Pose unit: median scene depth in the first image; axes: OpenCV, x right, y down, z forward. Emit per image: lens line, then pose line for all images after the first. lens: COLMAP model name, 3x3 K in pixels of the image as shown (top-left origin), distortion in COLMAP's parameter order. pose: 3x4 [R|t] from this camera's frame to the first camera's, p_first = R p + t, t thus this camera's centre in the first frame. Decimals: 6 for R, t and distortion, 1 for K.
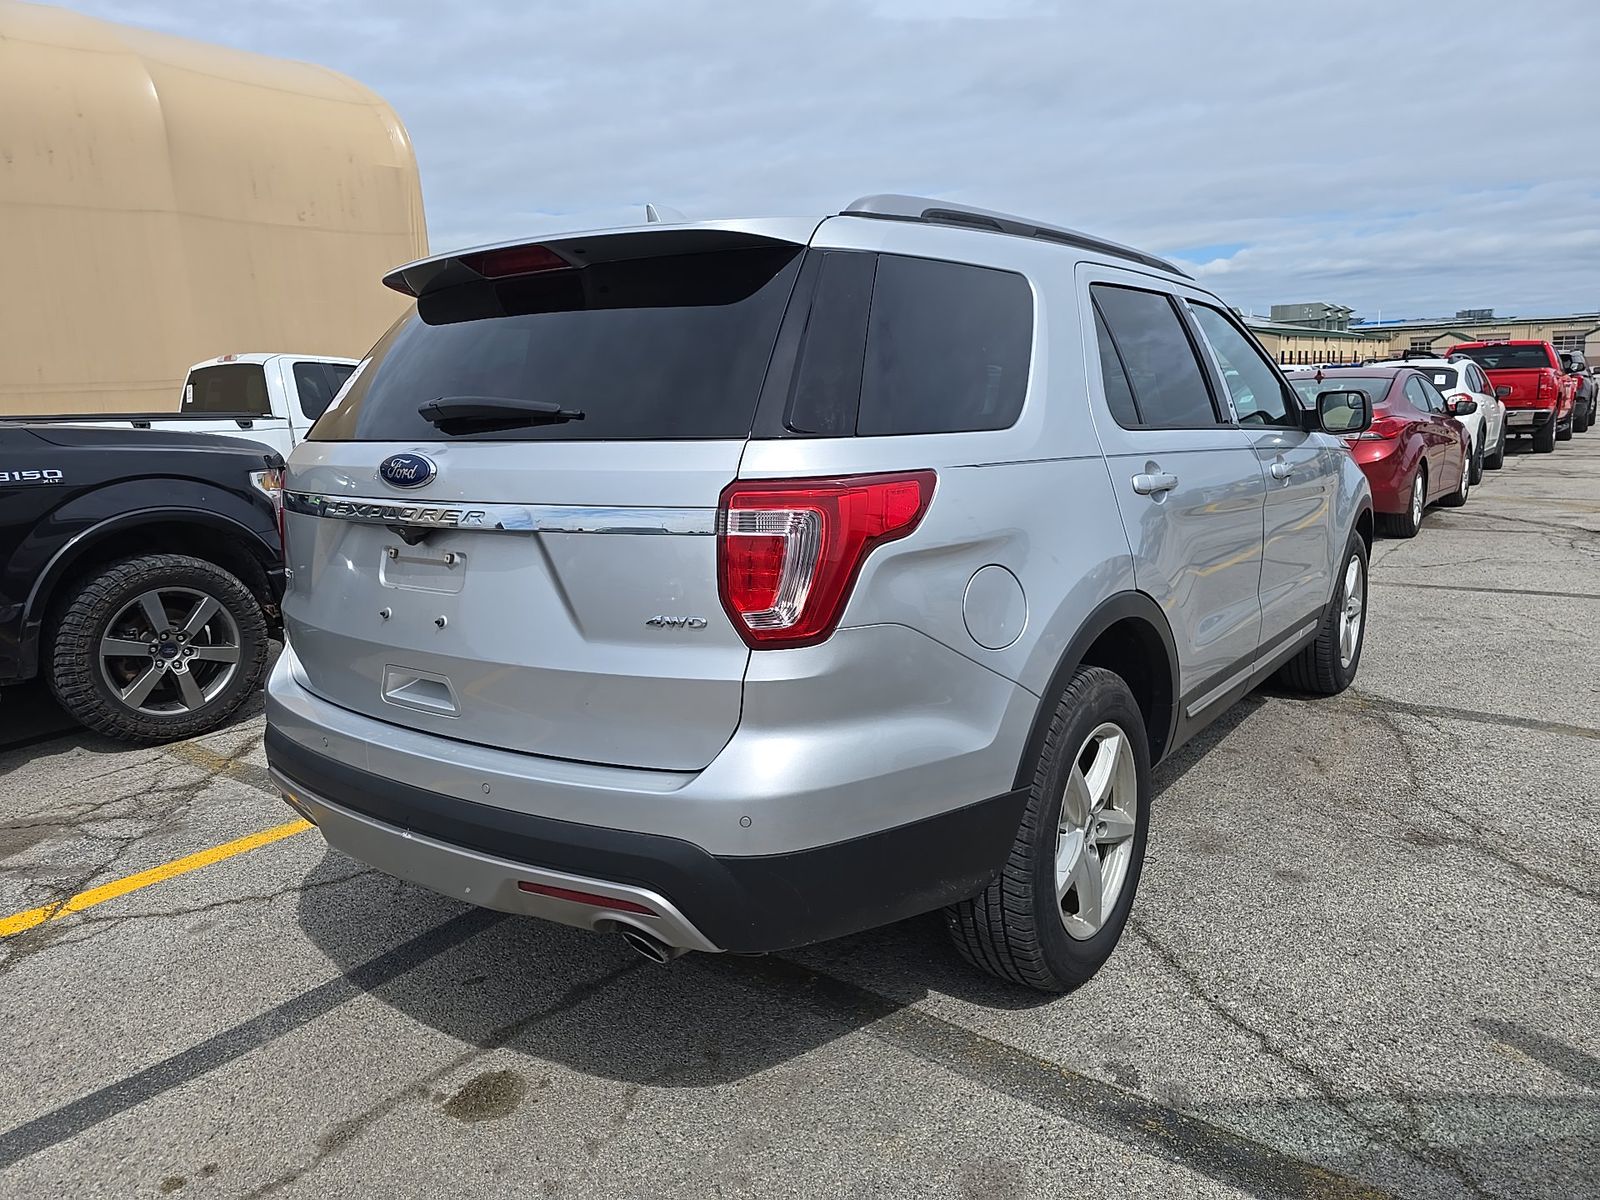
lens RADIAL K [[1080.3, 0, 798.6], [0, 1080.3, 596.5], [0, 0, 1]] dist [0.053059, -0.046434]
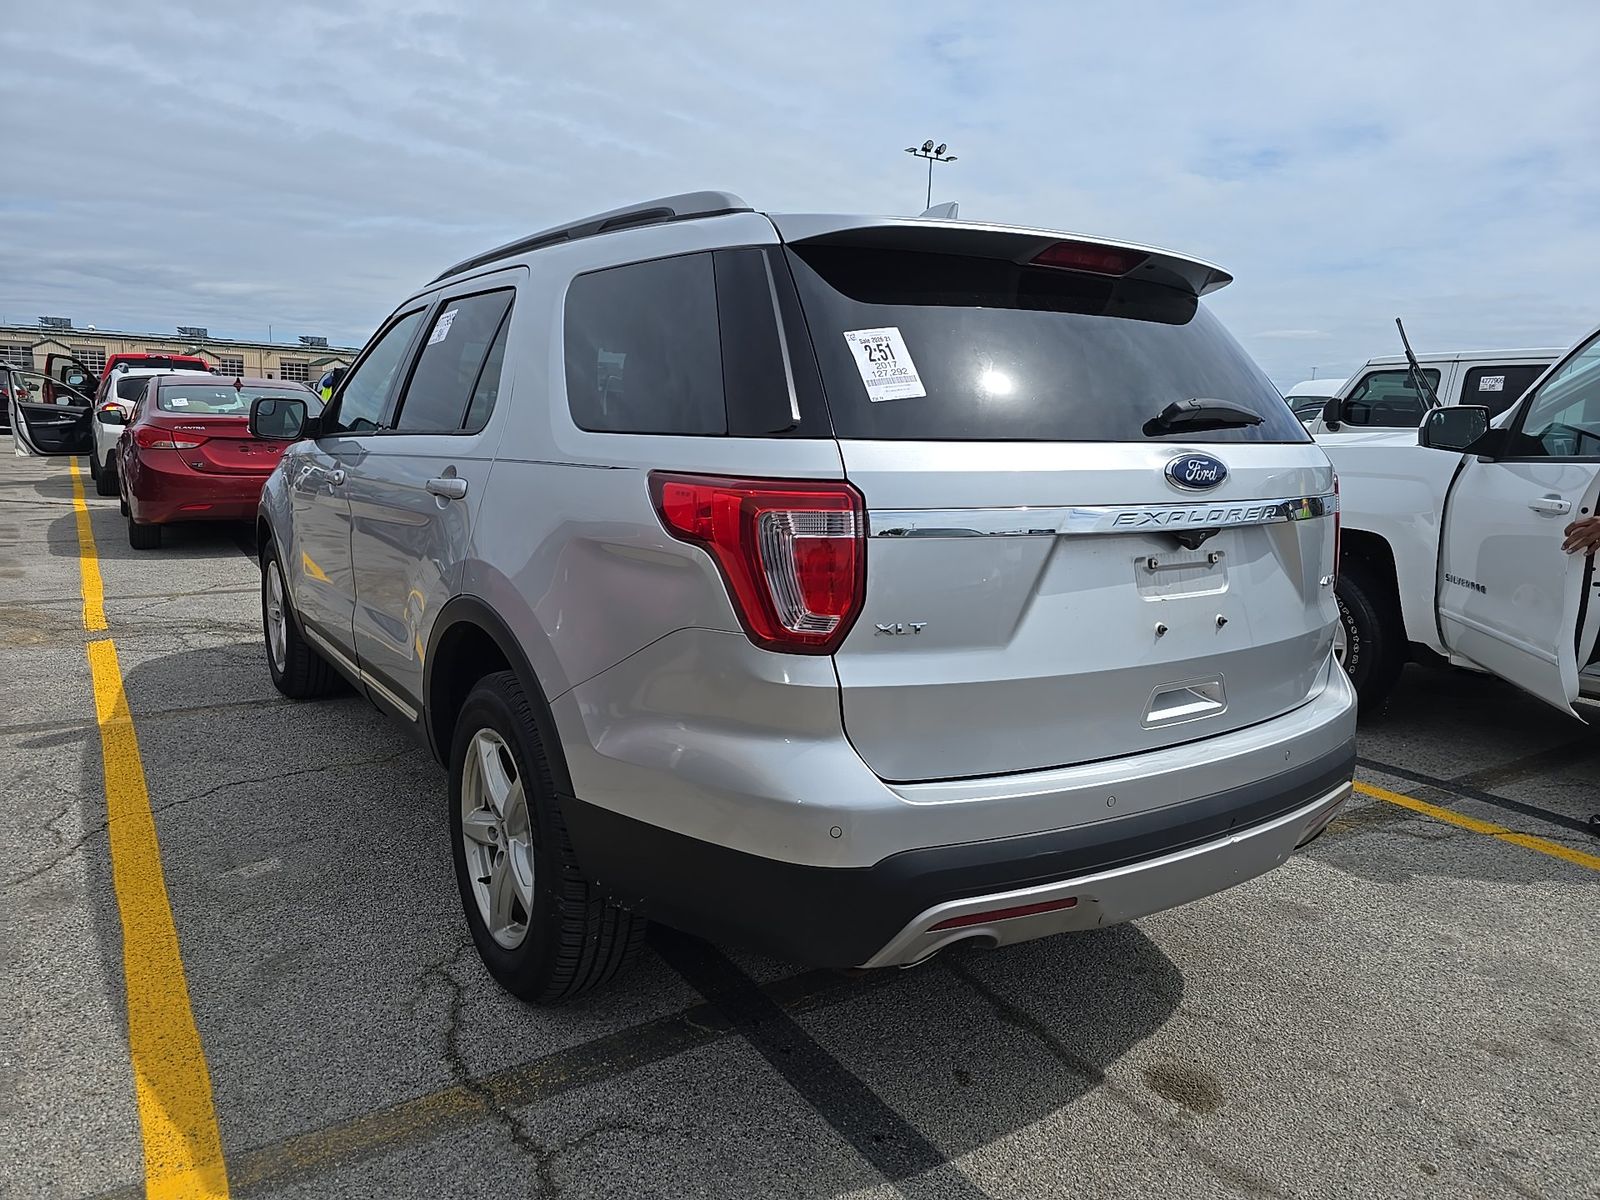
lens RADIAL K [[1080.3, 0, 801.6], [0, 1080.3, 593.5], [0, 0, 1]] dist [0.053059, -0.046434]
pose [[0.322791, -0.118694, 0.938998, -1.256330], [0.131106, 0.988148, 0.079838, -0.119863], [-0.937346, 0.097337, 0.334526, 0.917126]]
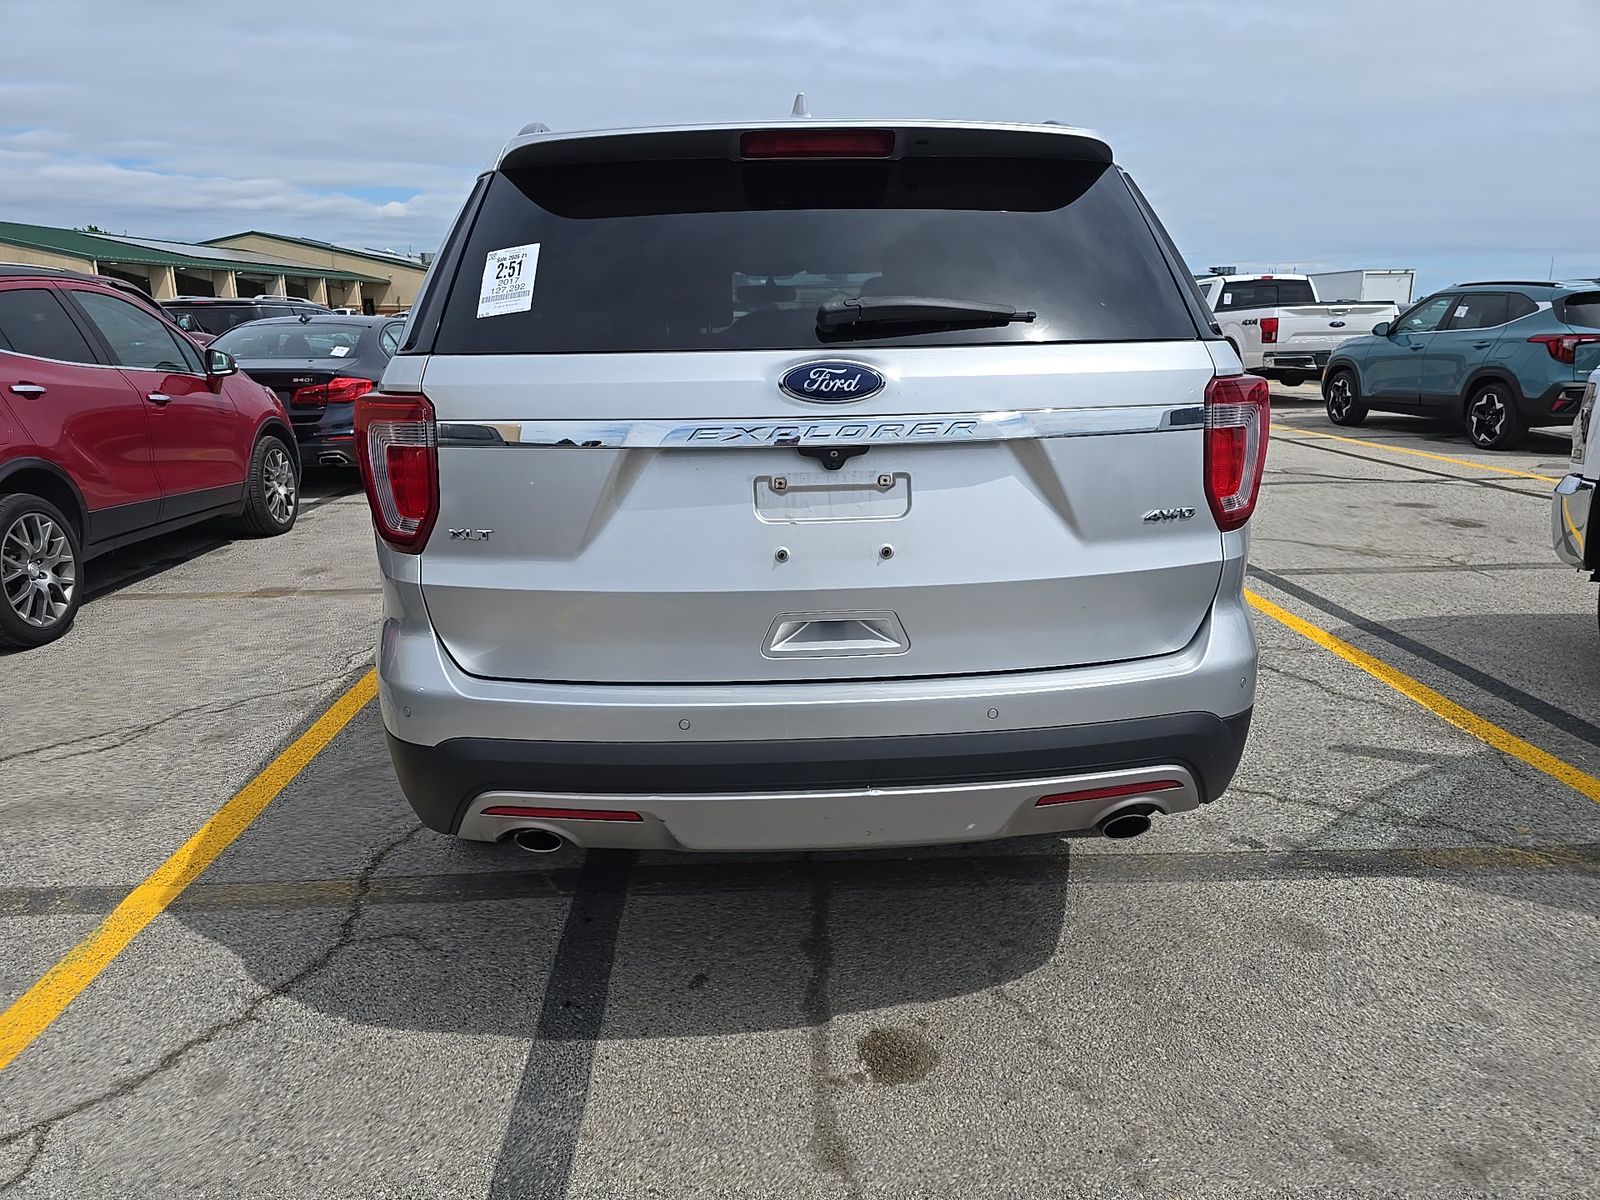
lens RADIAL K [[1080.3, 0, 799.0], [0, 1080.3, 600.1], [0, 0, 1]] dist [0.053059, -0.046434]
pose [[0.767864, -0.139855, 0.625160, -0.849580], [0.108204, 0.990172, 0.088608, -0.021304], [-0.631408, -0.000394, 0.775451, 0.315812]]
